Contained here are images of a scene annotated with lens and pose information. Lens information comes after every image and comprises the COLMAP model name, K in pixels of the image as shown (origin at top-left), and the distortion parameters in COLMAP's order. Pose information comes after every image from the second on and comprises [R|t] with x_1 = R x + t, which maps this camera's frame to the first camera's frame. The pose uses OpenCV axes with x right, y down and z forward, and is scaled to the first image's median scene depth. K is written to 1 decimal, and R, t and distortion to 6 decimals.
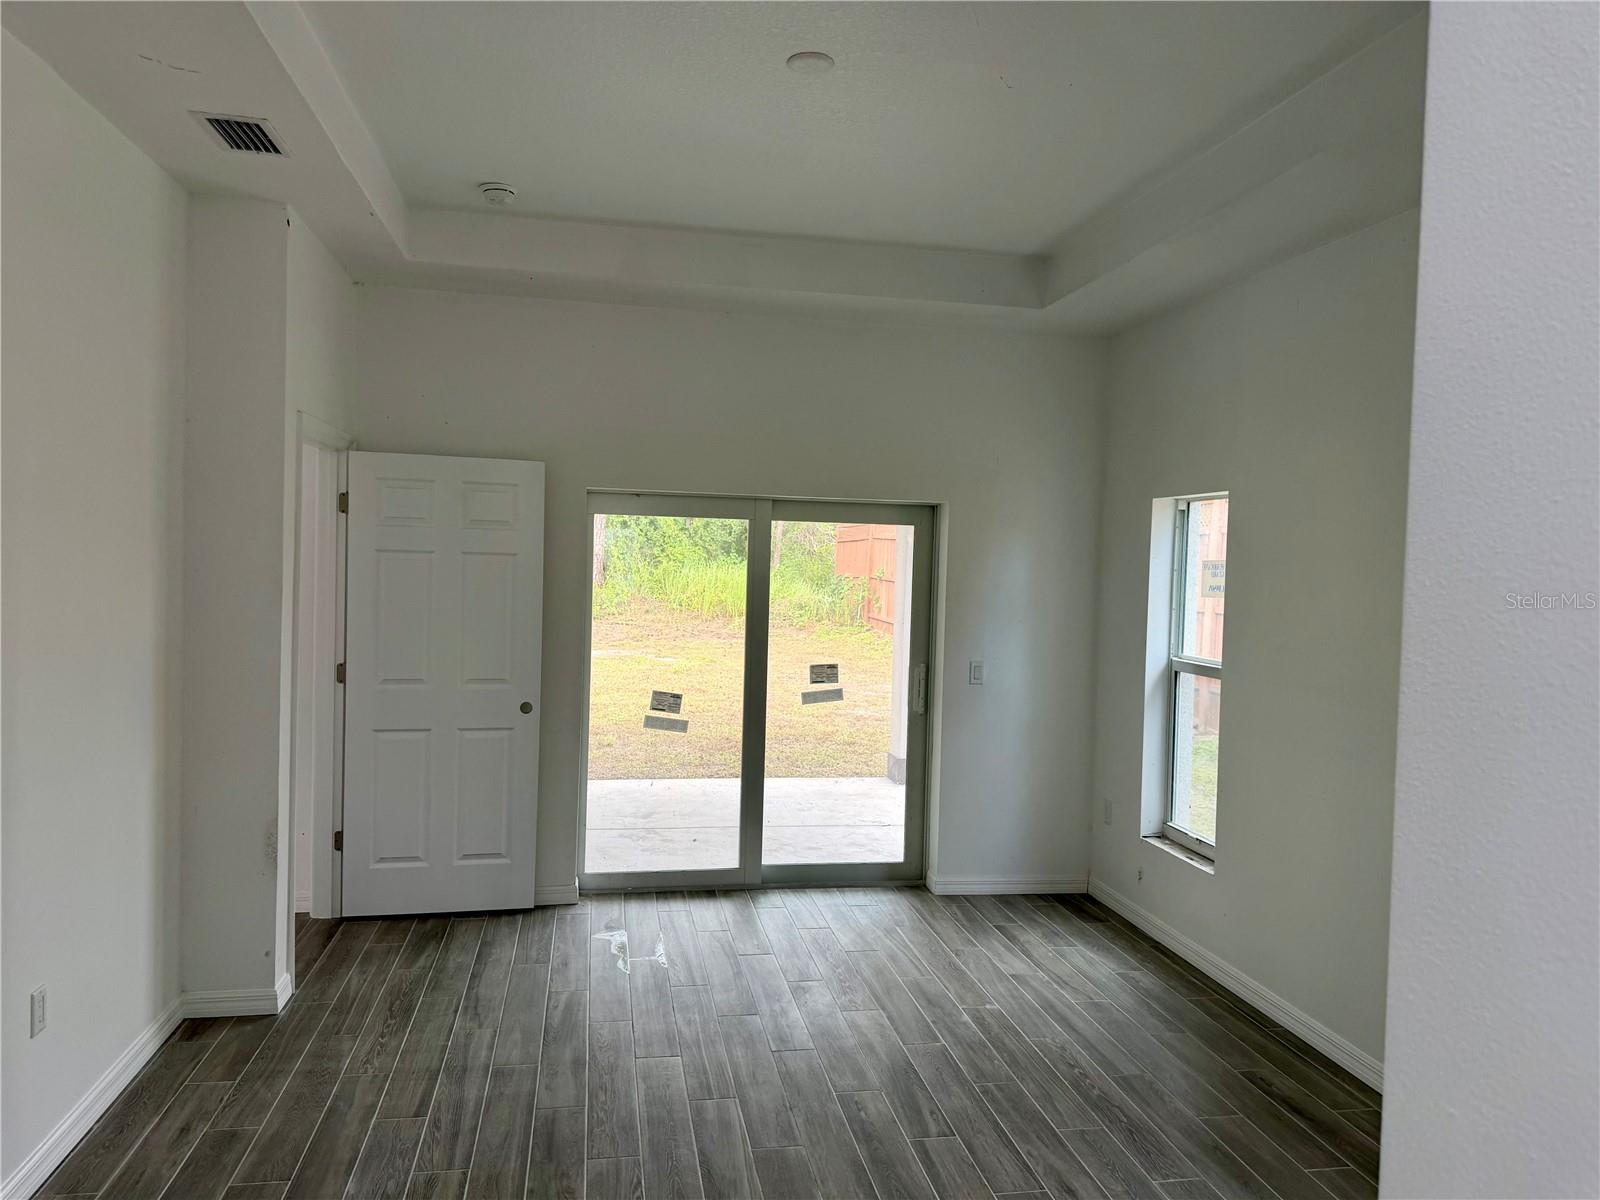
lens RADIAL K [[1125.5, 0, 808.8], [0, 1125.5, 596.0], [0, 0, 1]] dist [0.060710, -0.065193]
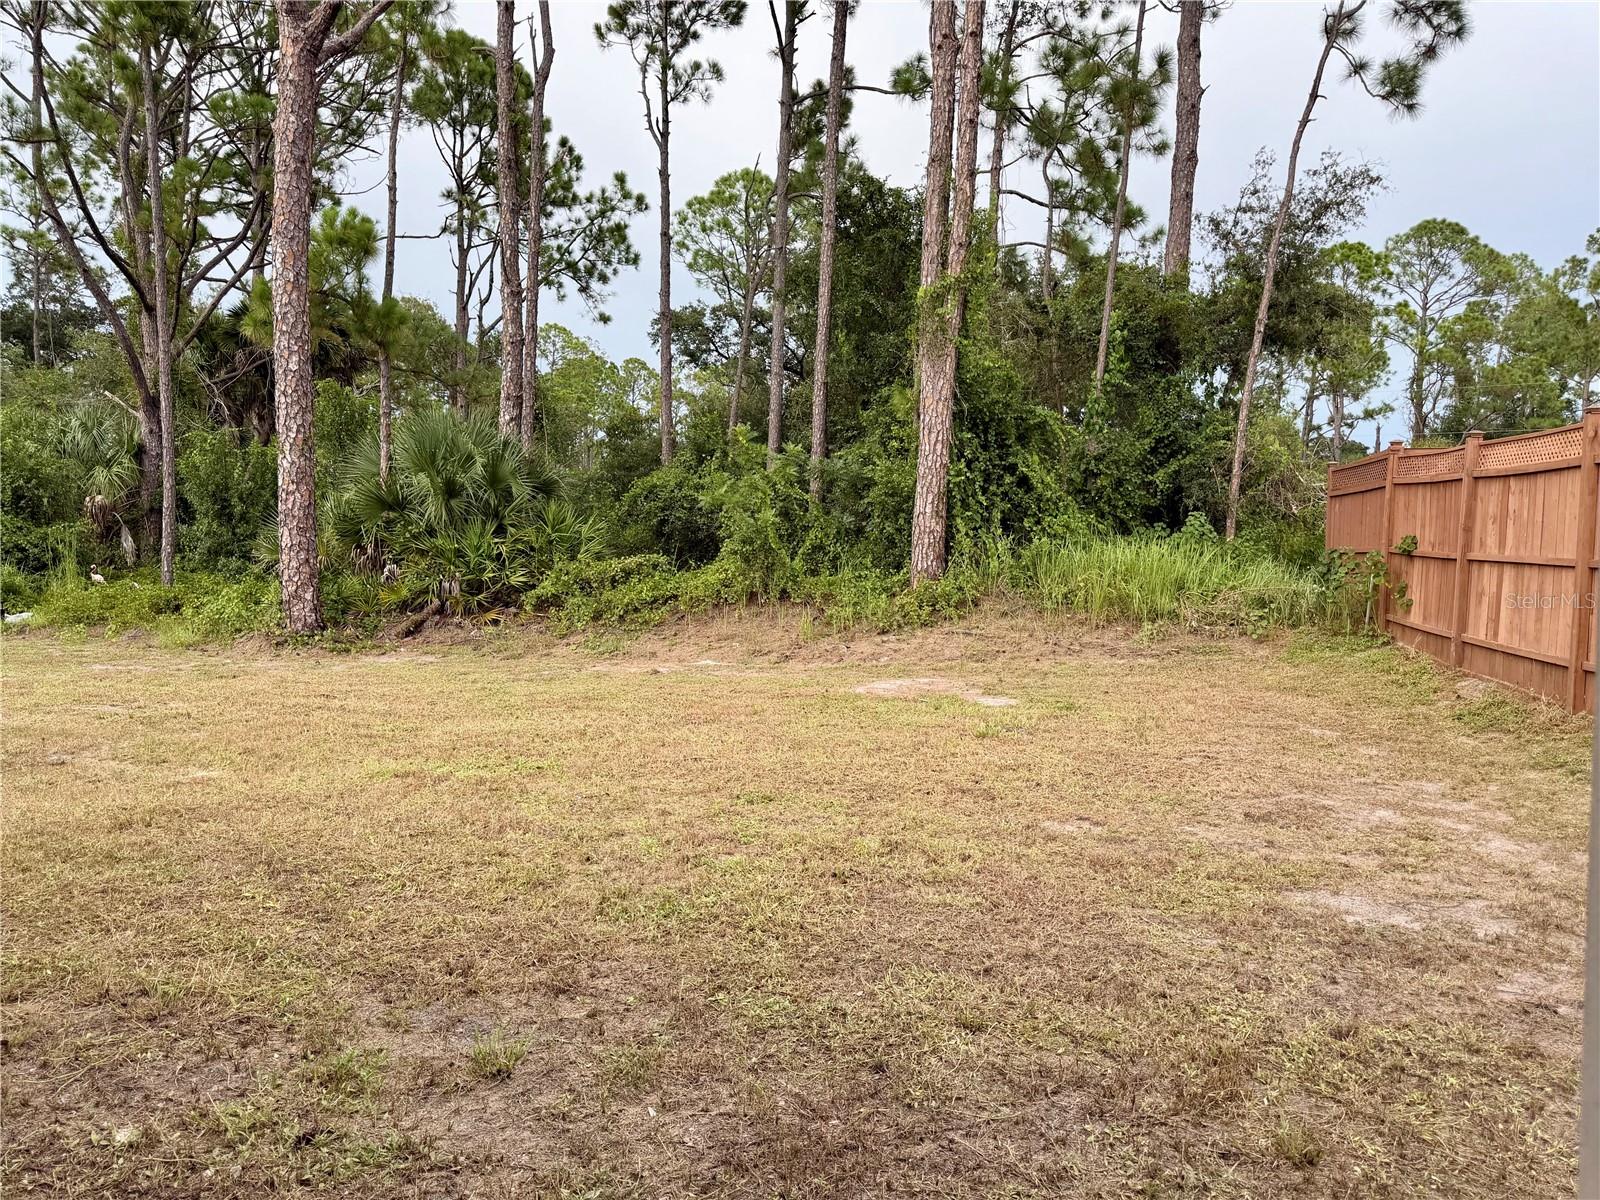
lens RADIAL K [[1125.5, 0, 803.2], [0, 1125.5, 598.3], [0, 0, 1]] dist [0.060710, -0.065193]
pose [[0.911406, -0.014240, -0.411262, 0.020027], [0.021324, 0.999693, 0.012640, -0.006206], [0.410956, -0.020290, 0.911429, 0.332167]]
